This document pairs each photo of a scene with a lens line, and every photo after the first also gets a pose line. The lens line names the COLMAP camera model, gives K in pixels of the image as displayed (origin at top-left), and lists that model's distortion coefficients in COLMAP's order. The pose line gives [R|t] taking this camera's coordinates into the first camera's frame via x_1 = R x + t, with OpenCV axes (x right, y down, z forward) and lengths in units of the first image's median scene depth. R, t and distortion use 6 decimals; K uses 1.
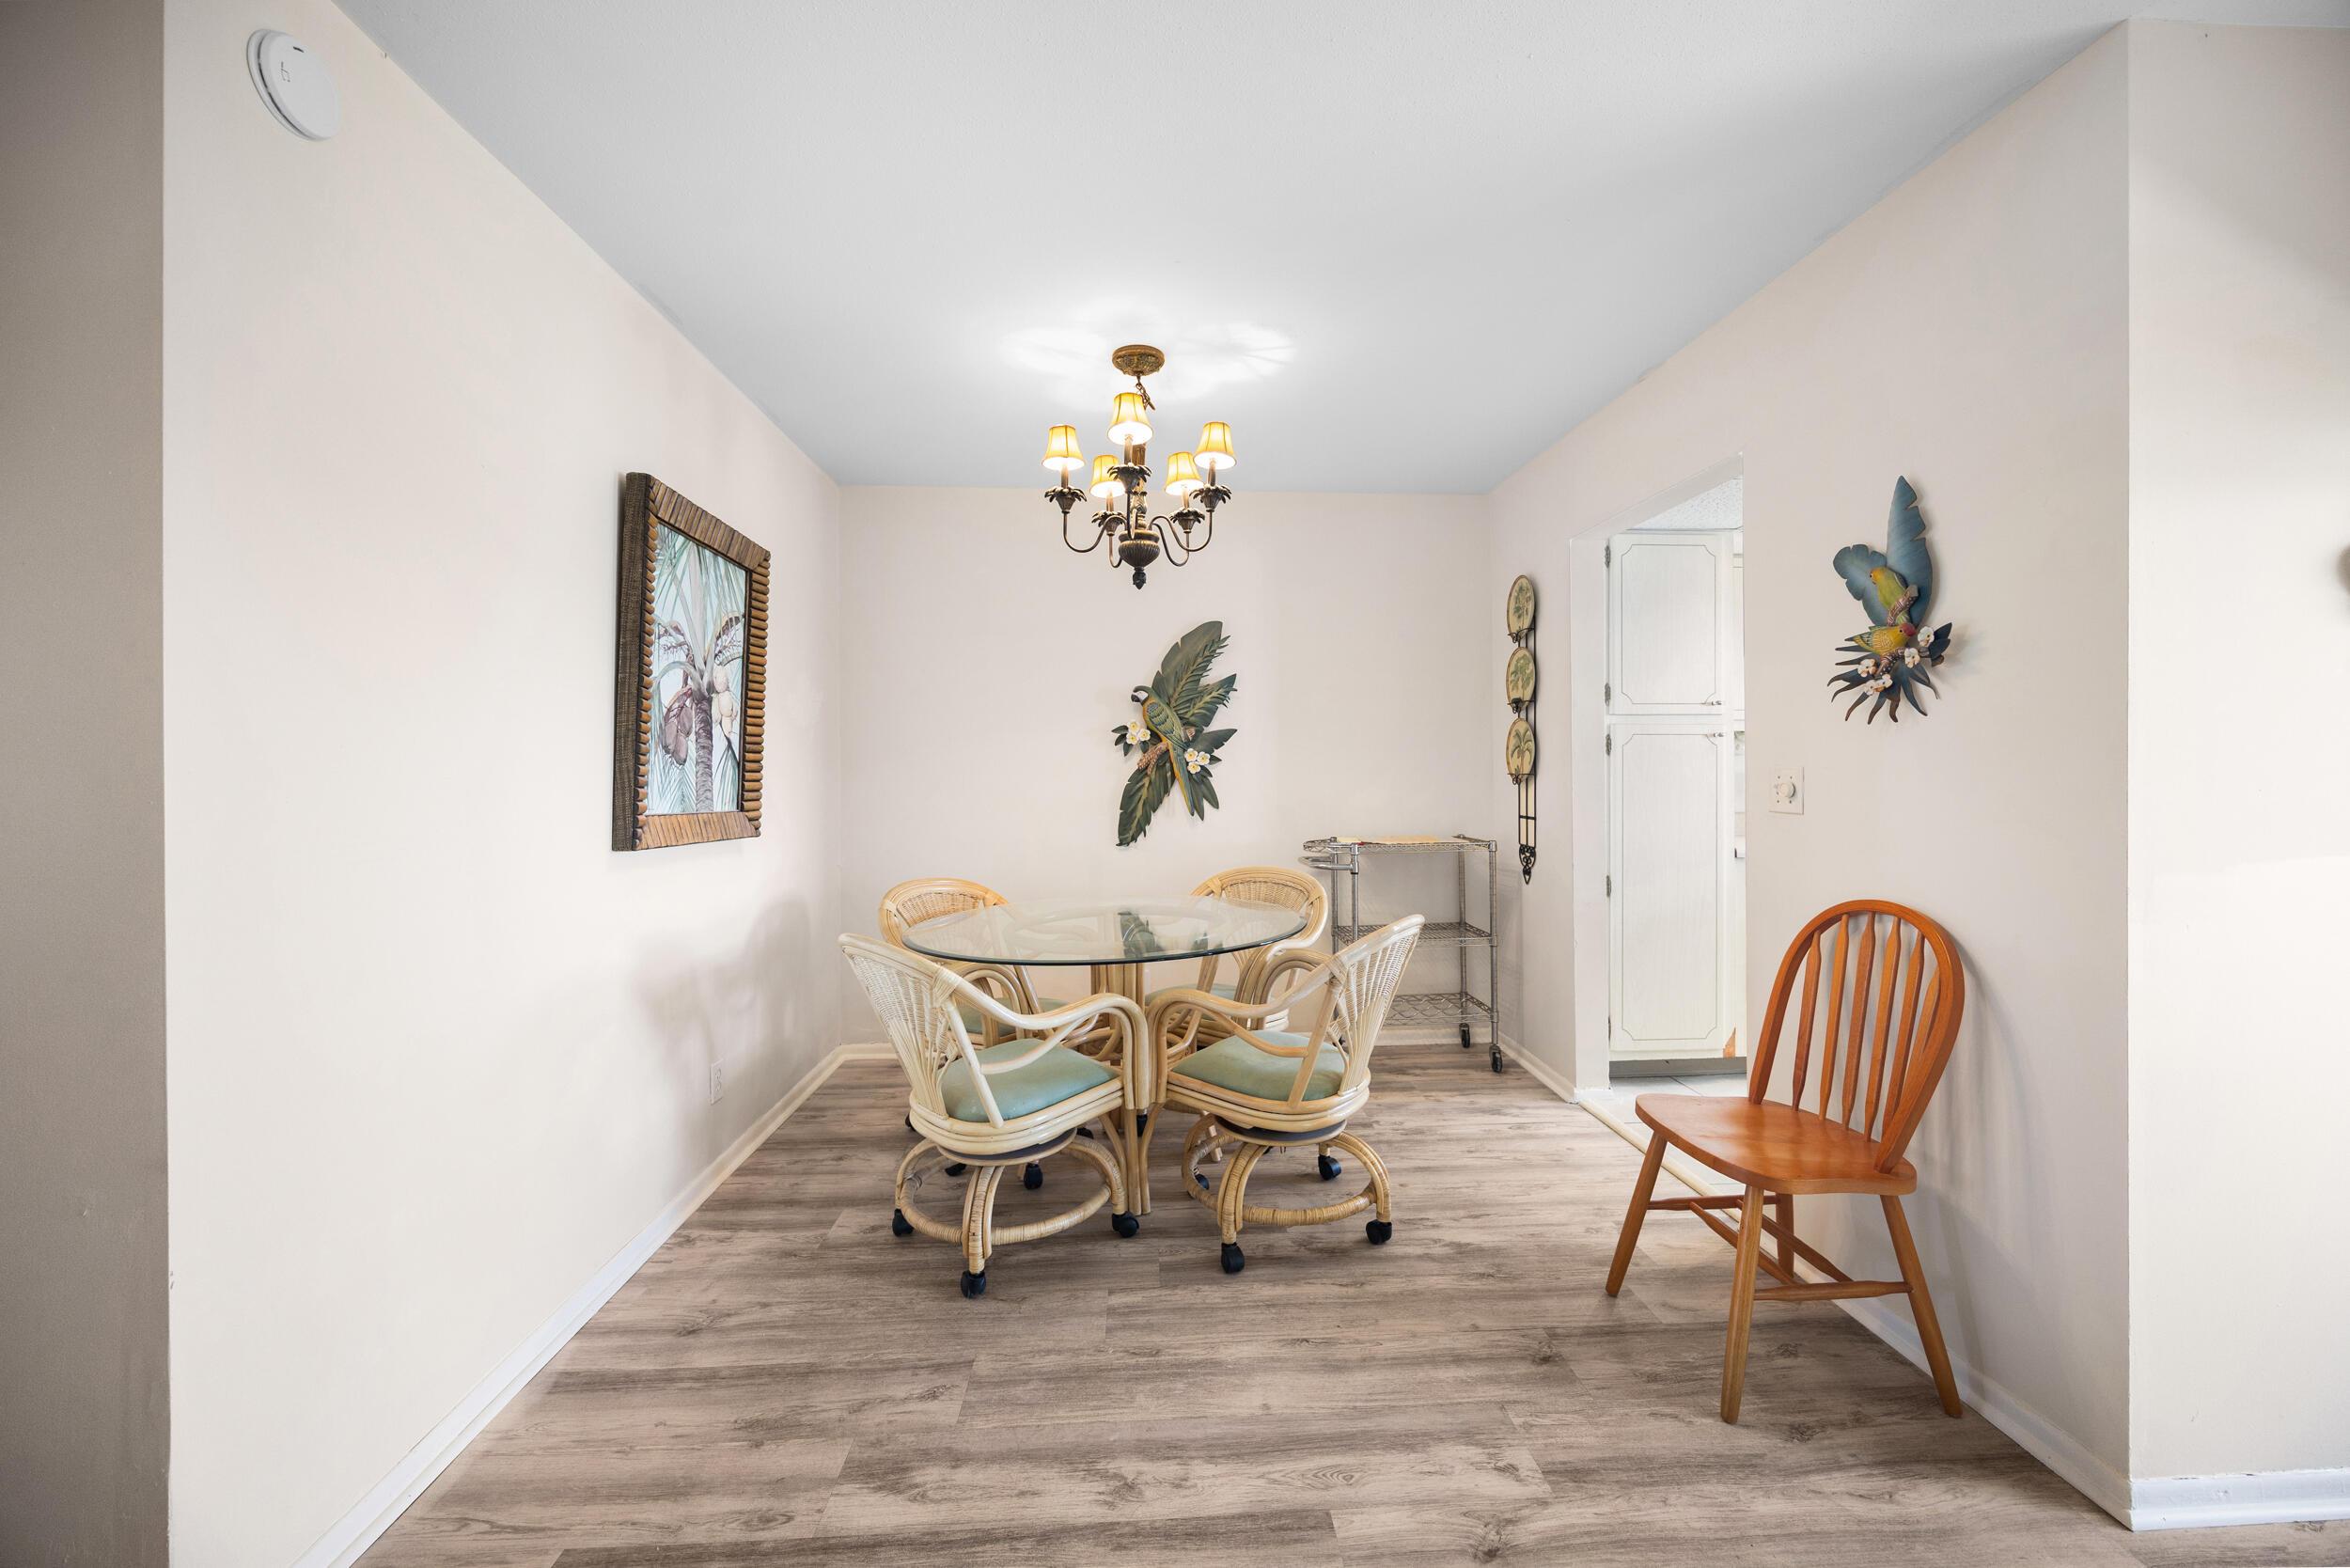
lens RADIAL K [[895.9, 0, 1191.9], [0, 895.9, 767.9], [0, 0, 1]] dist [-0.004848, 0.000100]
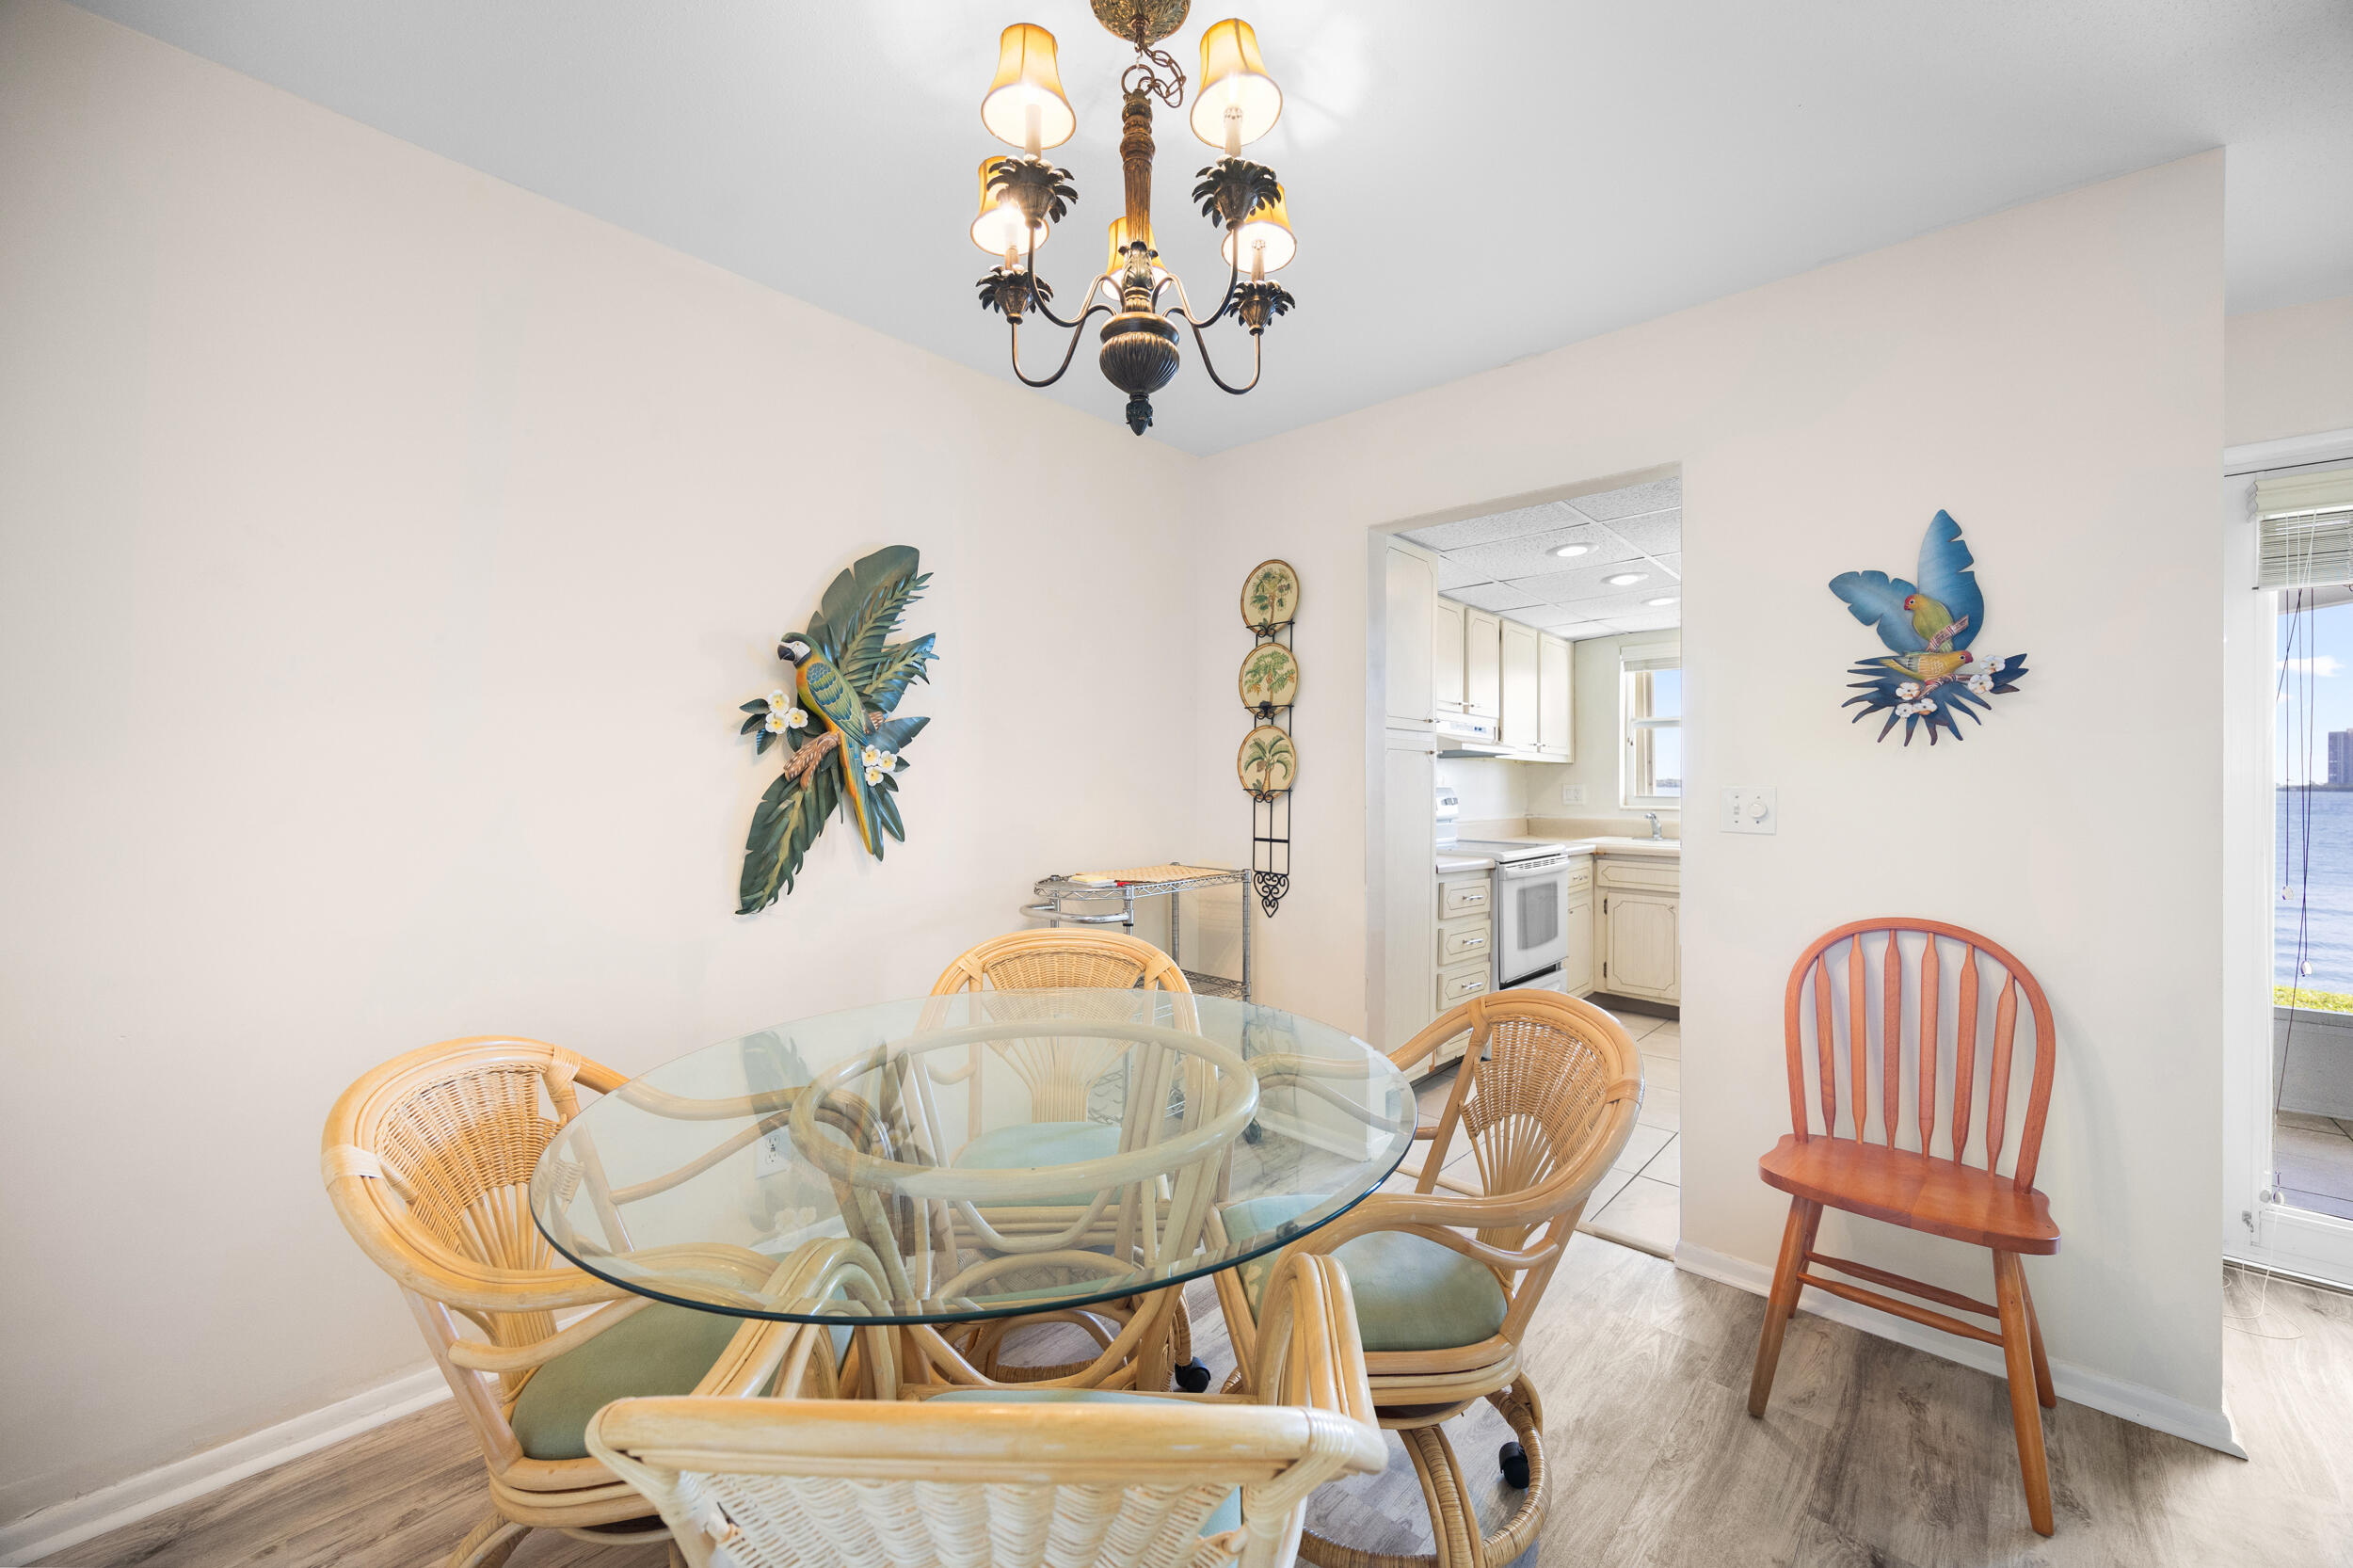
lens RADIAL K [[897.0, 0, 1182.0], [0, 897.0, 779.4], [0, 0, 1]] dist [-0.004848, 0.000100]
pose [[0.723477, 0.014045, 0.690206, -0.404279], [-0.012904, 0.999893, -0.006821, 0.004741], [-0.690228, -0.003972, 0.723581, 0.614637]]
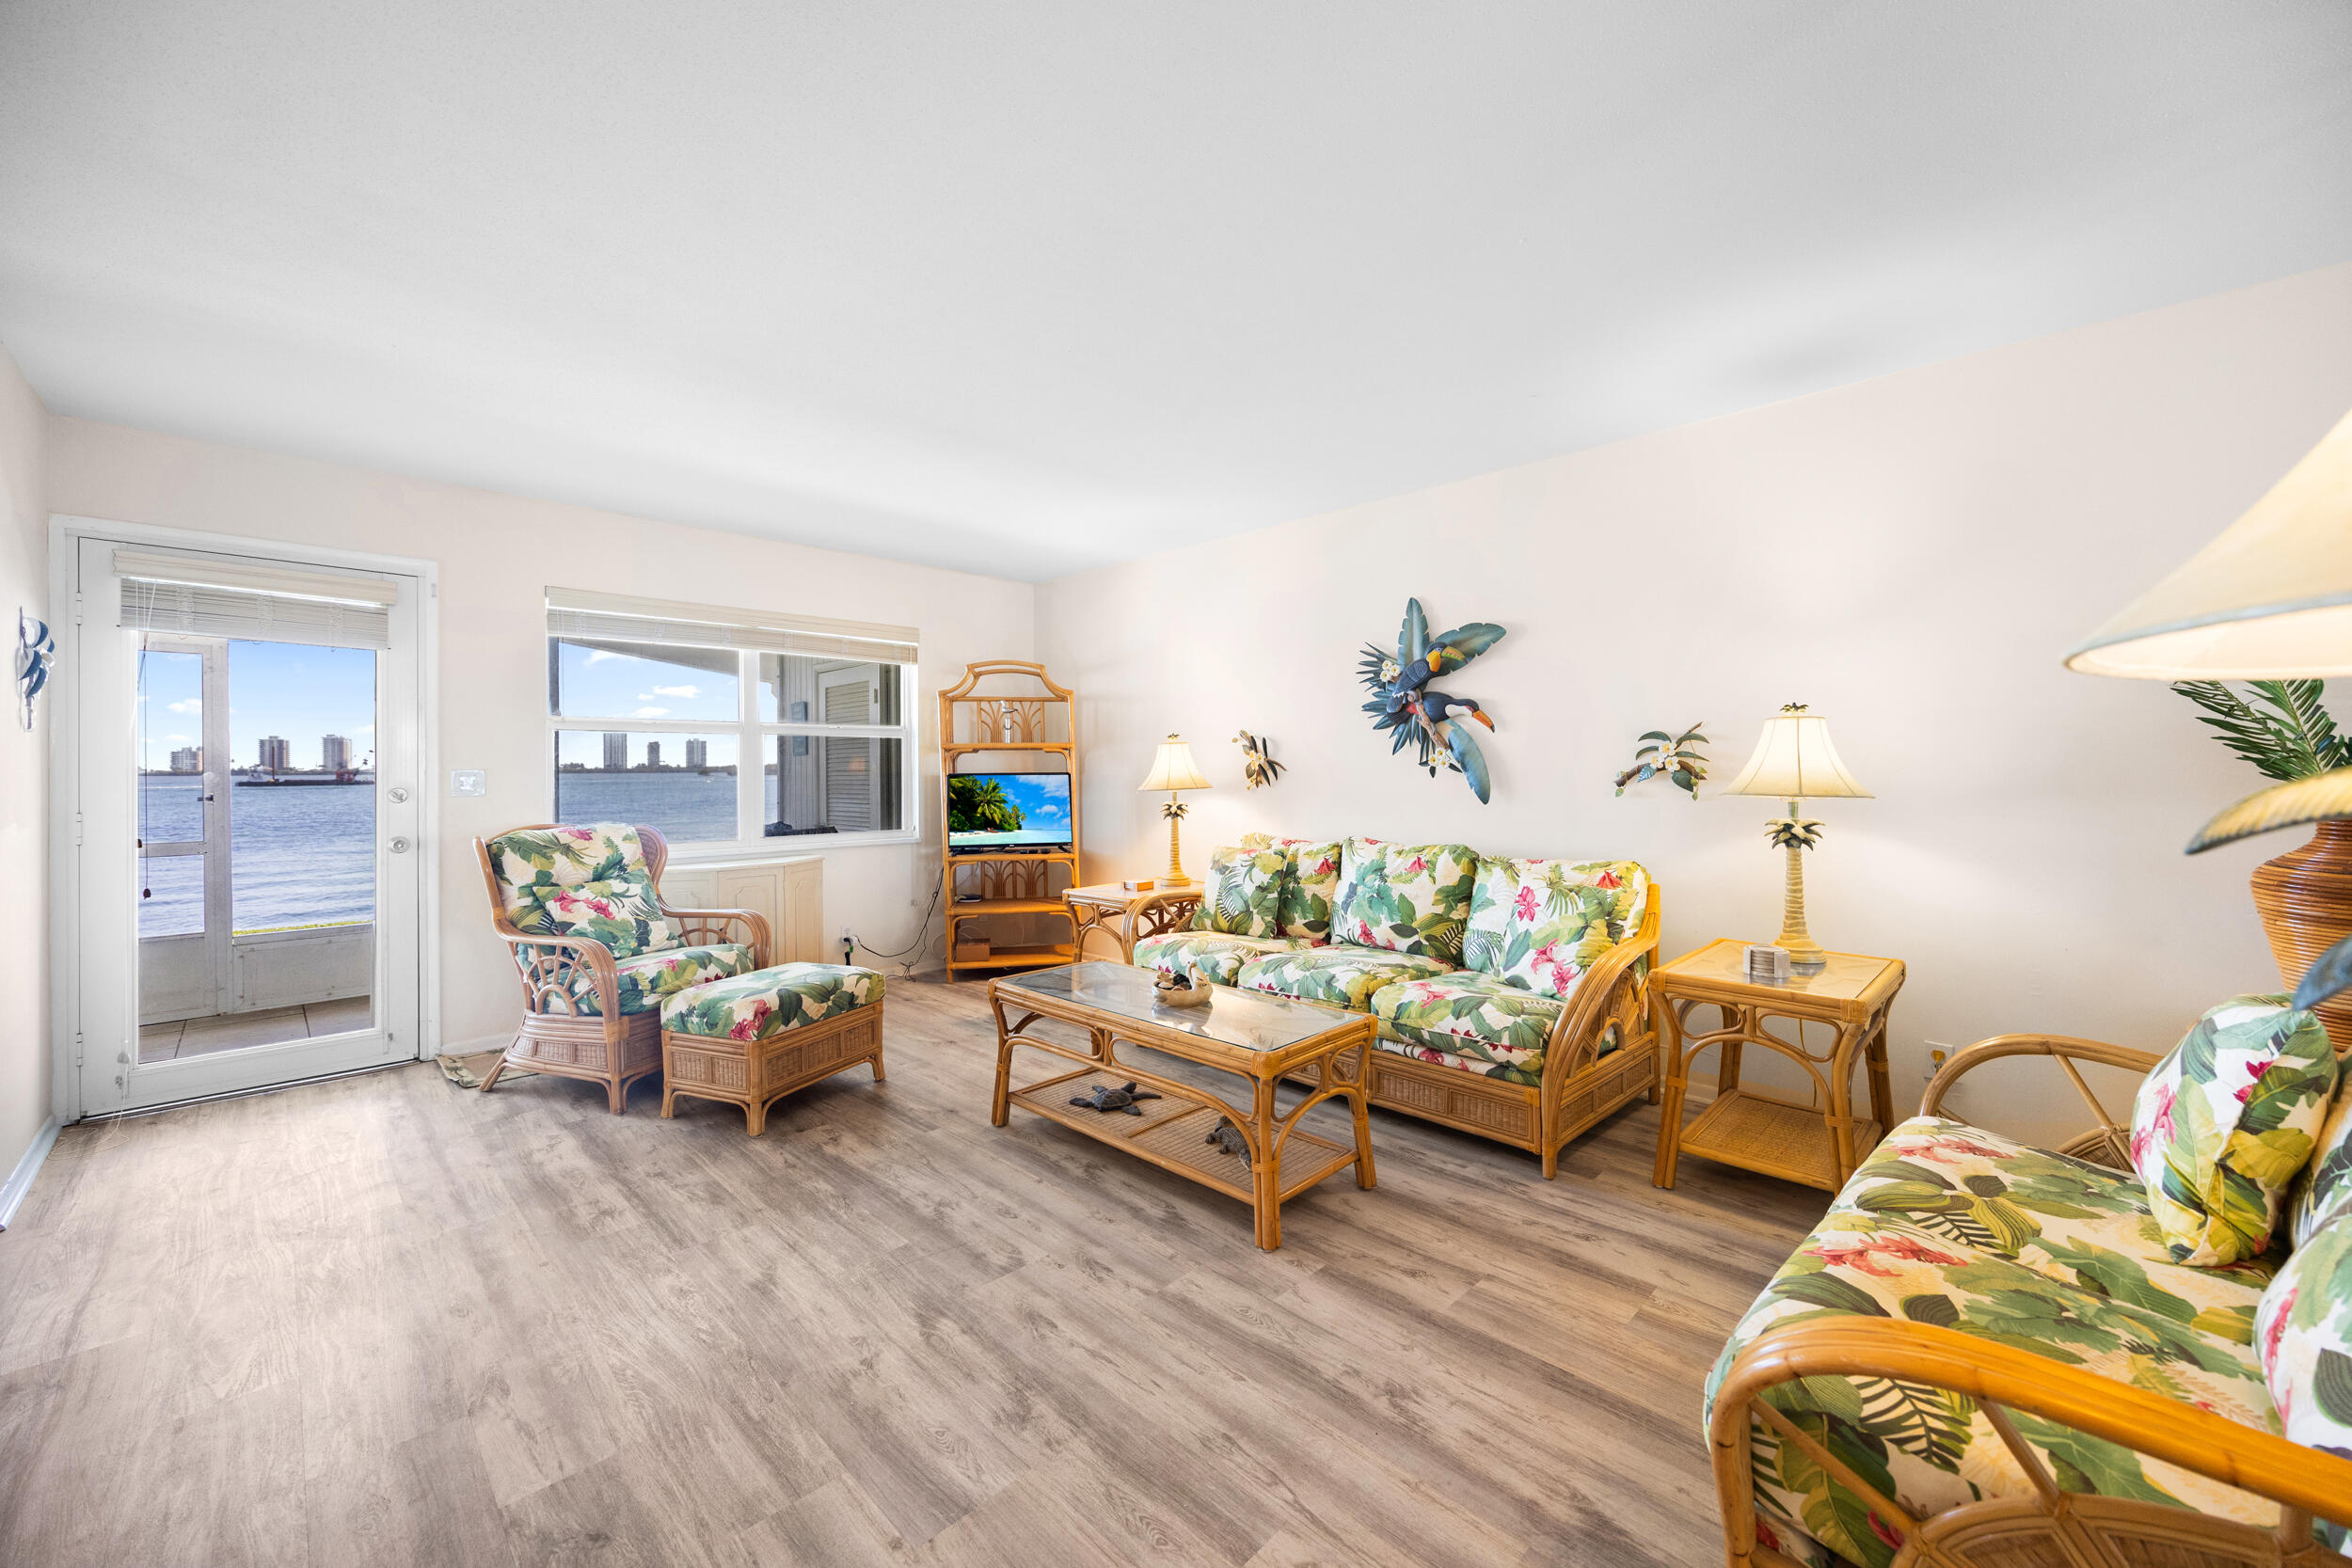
lens RADIAL K [[896.5, 0, 1181.0], [0, 896.5, 770.9], [0, 0, 1]] dist [-0.004848, 0.000100]
pose [[-0.670276, 0.007597, 0.742073, -0.915634], [0.006409, 0.999970, -0.004448, 0.010793], [-0.742084, 0.001774, -0.670305, 0.262113]]
